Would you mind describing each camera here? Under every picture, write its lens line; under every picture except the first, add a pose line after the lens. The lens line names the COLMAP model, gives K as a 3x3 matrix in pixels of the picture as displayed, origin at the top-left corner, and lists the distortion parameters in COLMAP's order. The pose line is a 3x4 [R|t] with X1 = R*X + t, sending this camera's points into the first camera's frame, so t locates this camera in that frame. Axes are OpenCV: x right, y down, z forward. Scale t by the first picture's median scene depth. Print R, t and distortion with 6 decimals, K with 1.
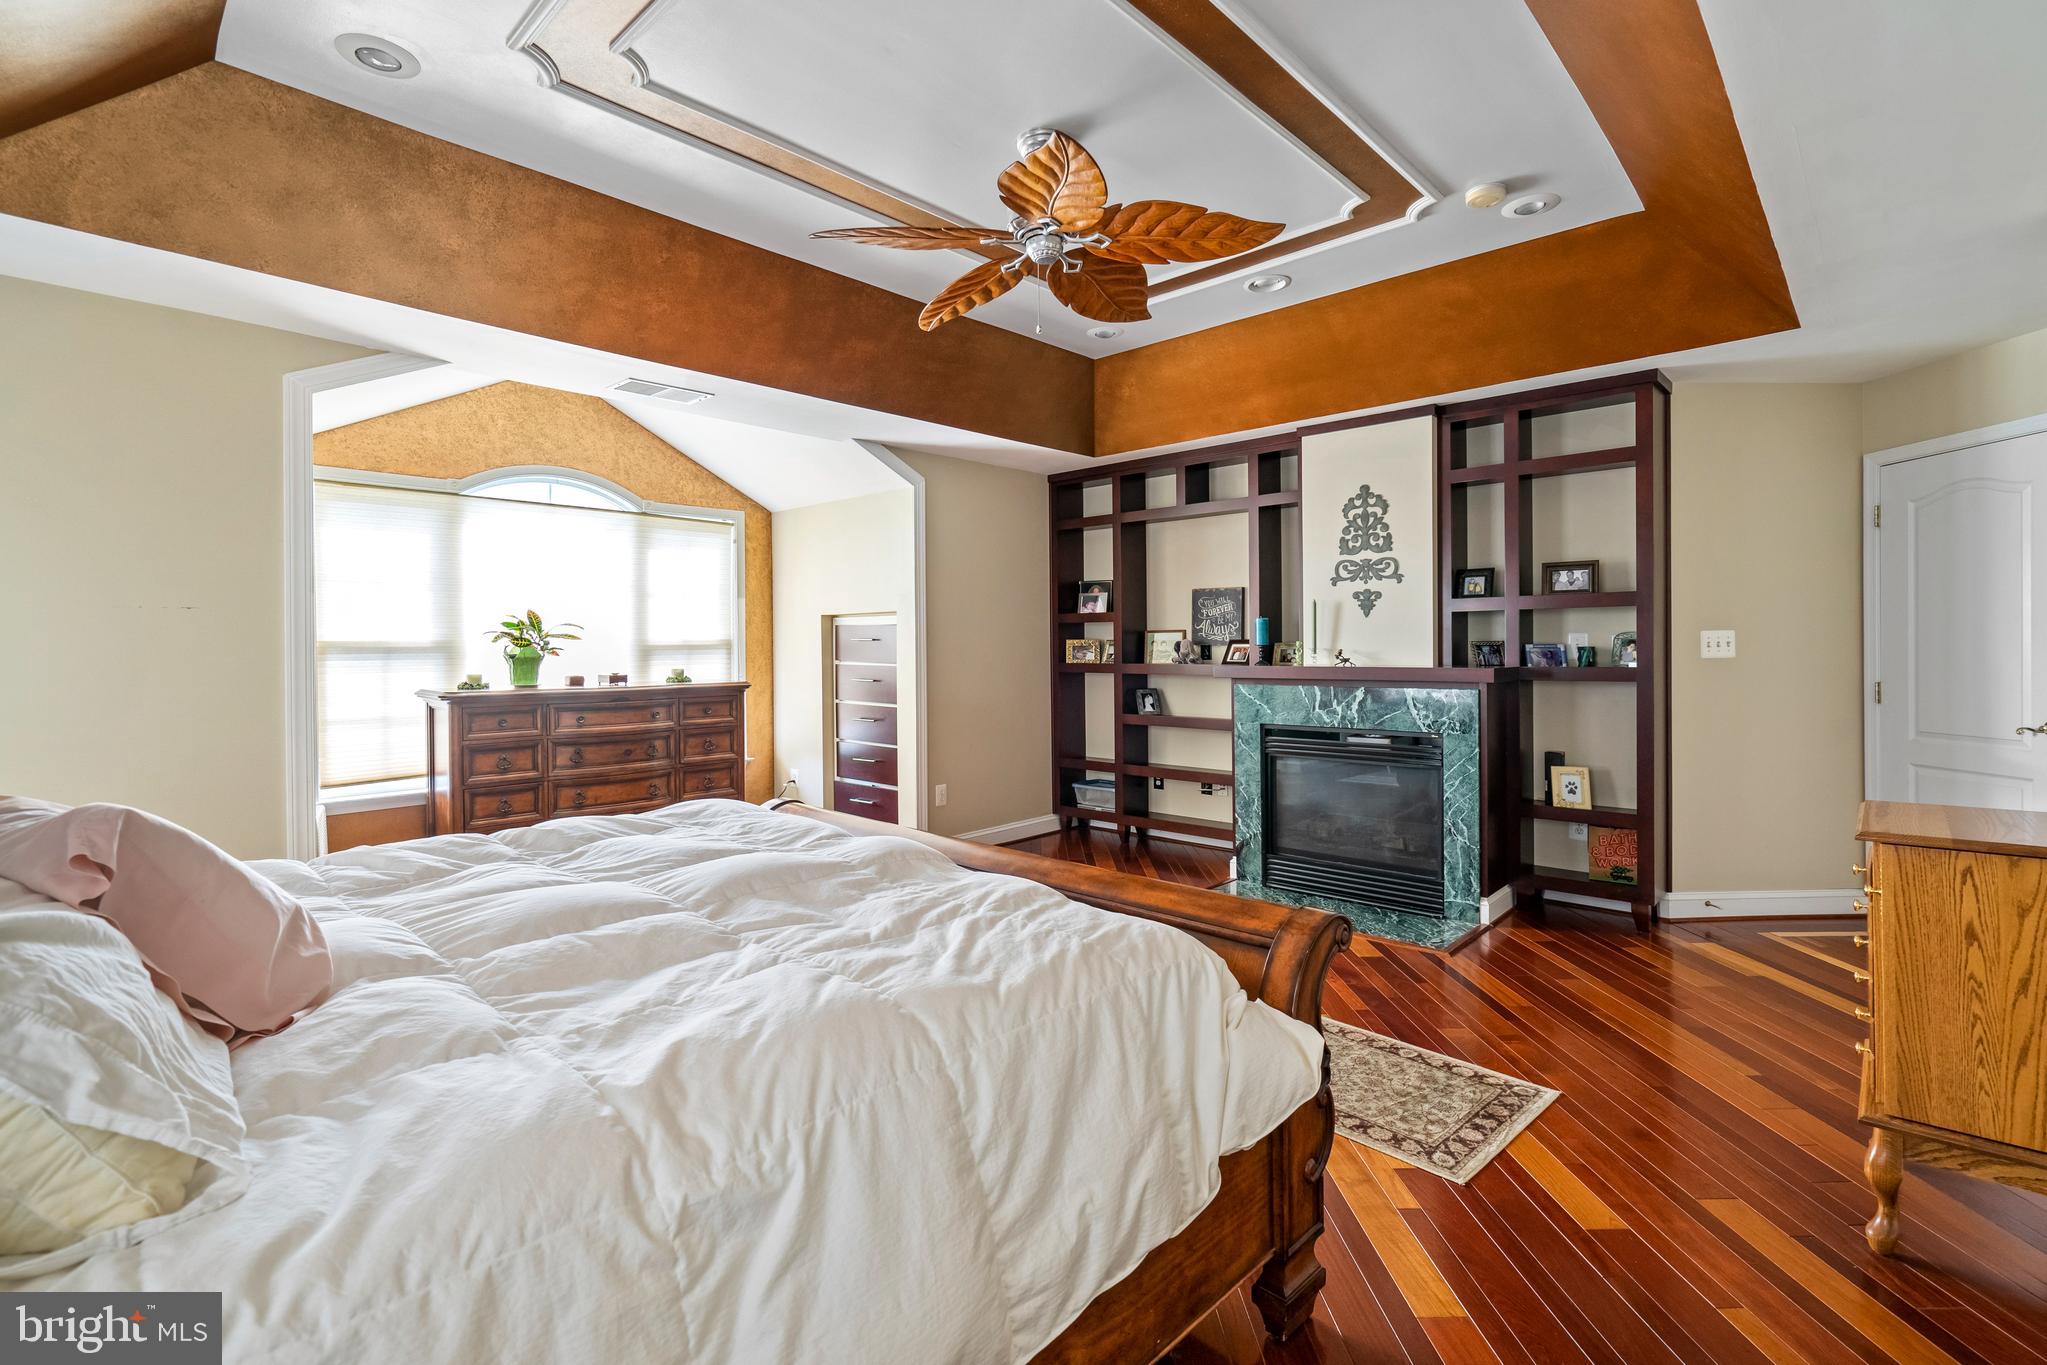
lens RADIAL K [[955.1, 0, 1027.4], [0, 955.1, 673.4], [0, 0, 1]] dist [-0.006643, 0.000915]
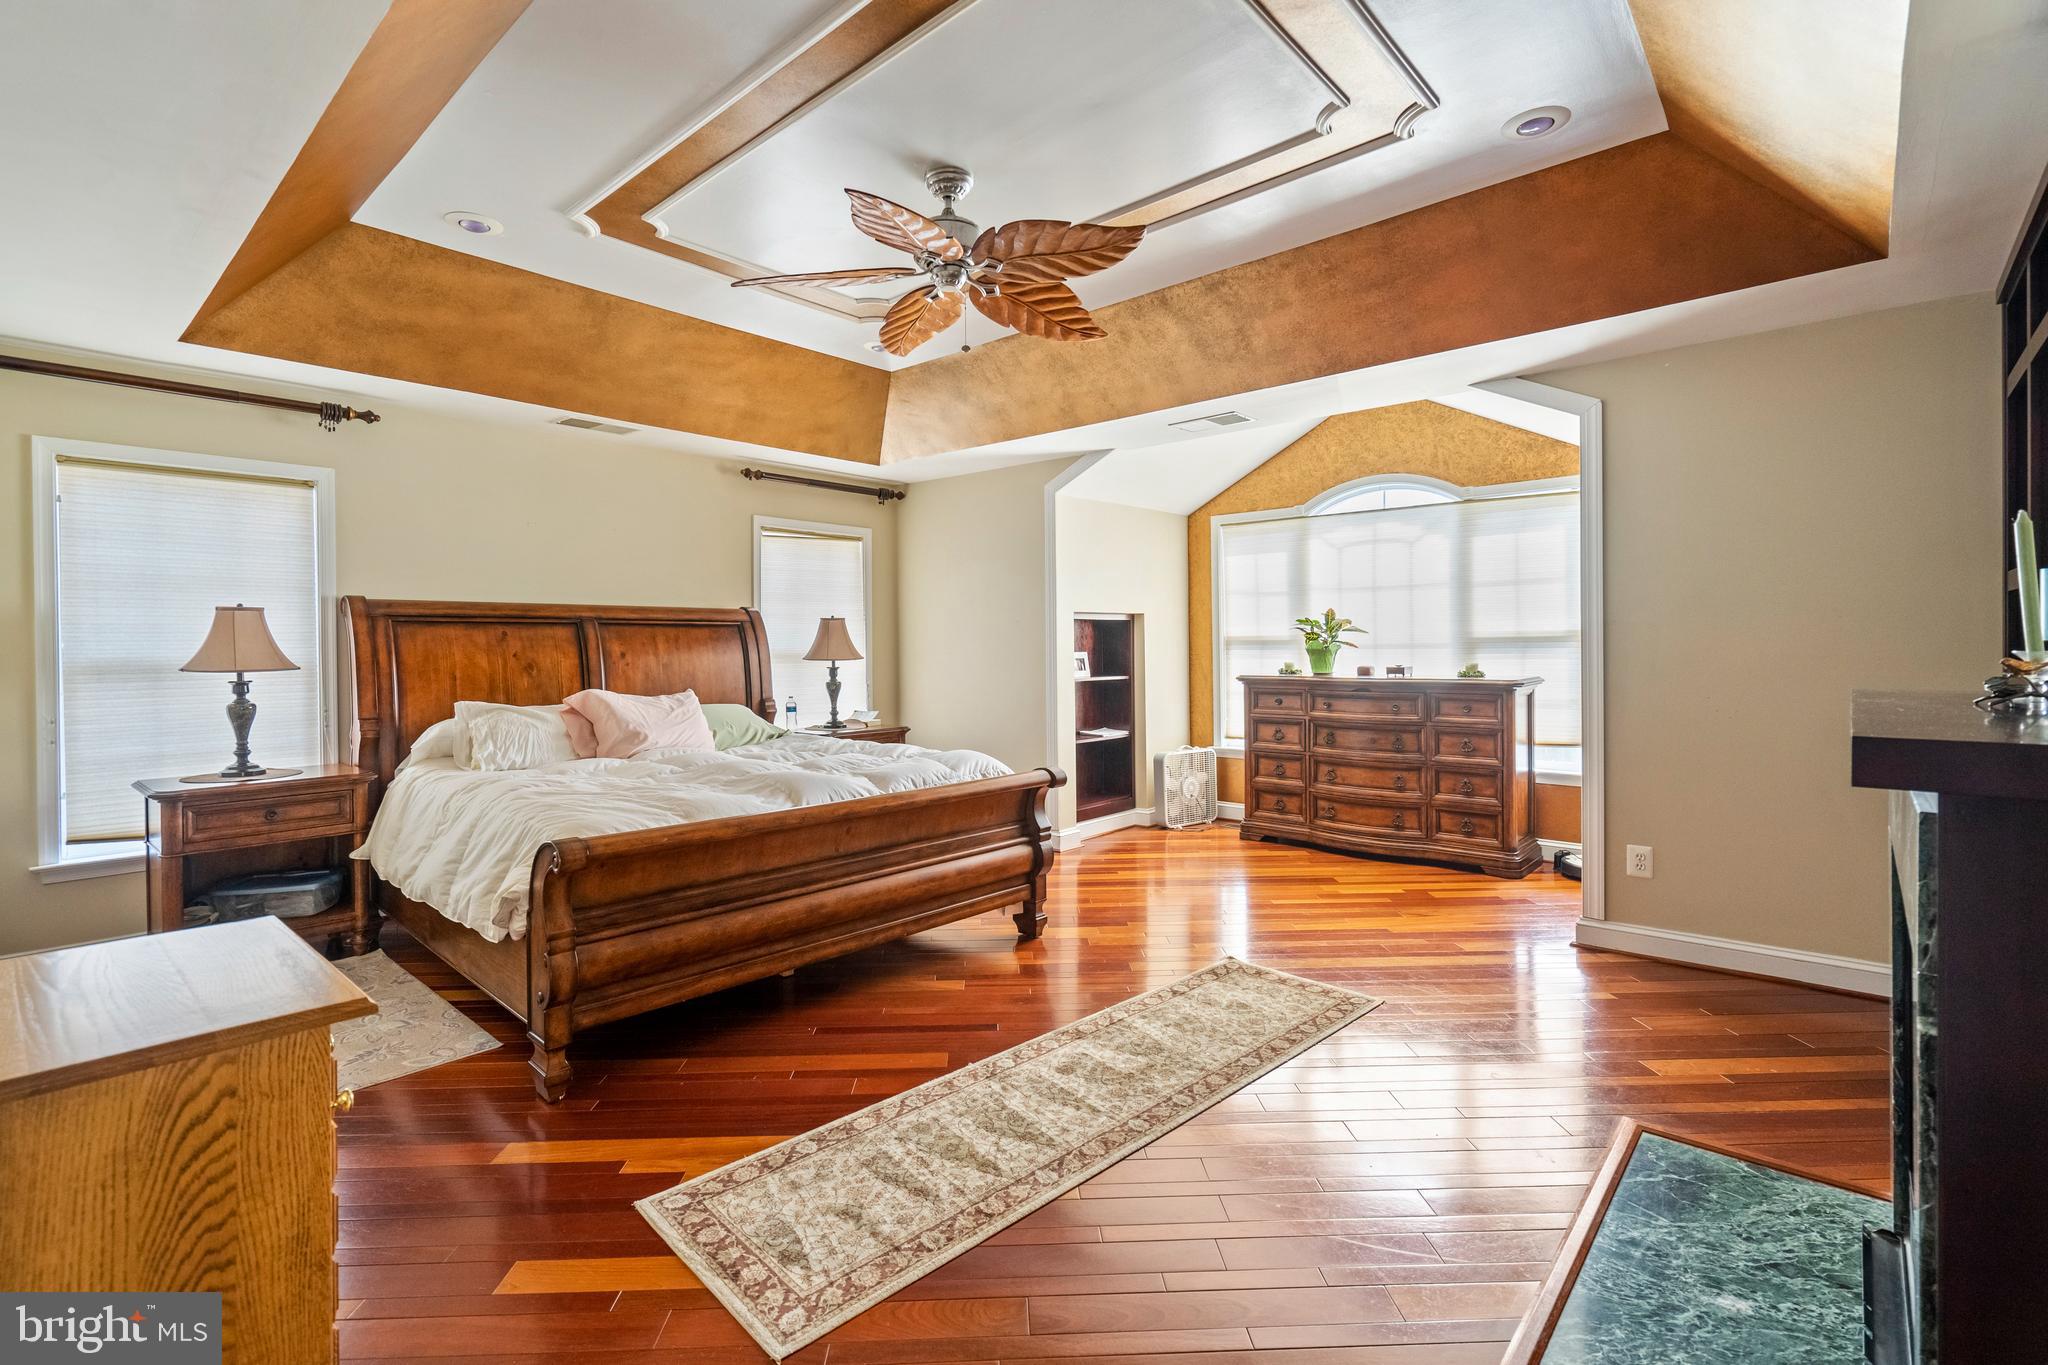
lens RADIAL K [[955.6, 0, 1027.9], [0, 955.6, 673.4], [0, 0, 1]] dist [-0.006643, 0.000915]
pose [[0.008215, 0.035274, -0.999344, 0.615857], [-0.019858, 0.999186, 0.035105, -0.020231], [0.999769, 0.019557, 0.008909, 0.603939]]
